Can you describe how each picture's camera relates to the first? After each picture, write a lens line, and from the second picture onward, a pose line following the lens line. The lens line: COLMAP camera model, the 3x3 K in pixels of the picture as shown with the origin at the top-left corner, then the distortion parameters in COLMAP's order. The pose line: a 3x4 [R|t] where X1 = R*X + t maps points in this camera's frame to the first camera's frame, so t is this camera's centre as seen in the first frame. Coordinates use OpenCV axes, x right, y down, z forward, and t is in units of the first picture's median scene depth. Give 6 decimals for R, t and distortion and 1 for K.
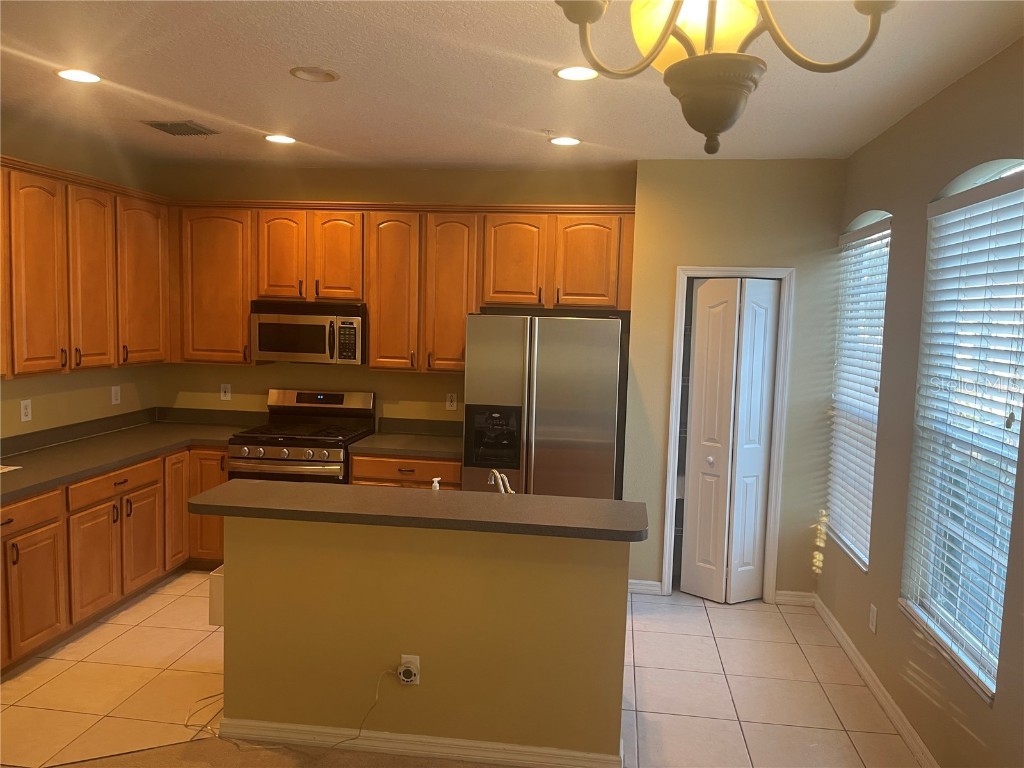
lens RADIAL K [[768.3, 0, 514.4], [0, 768.3, 378.1], [0, 0, 1]] dist [0.049791, -0.056875]
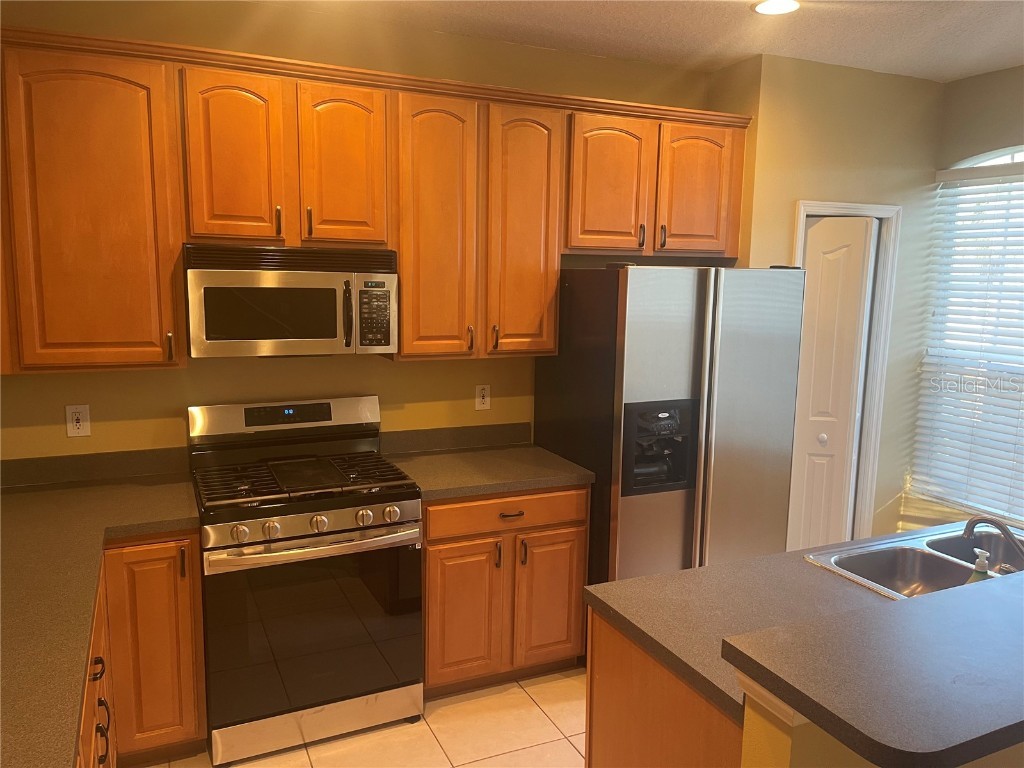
lens RADIAL K [[768.3, 0, 508.2], [0, 768.3, 389.1], [0, 0, 1]] dist [0.049791, -0.056875]
pose [[0.852323, -0.095391, 0.514243, -0.436539], [0.055743, 0.994195, 0.092031, -0.039850], [-0.520036, -0.049775, 0.852693, 0.440730]]
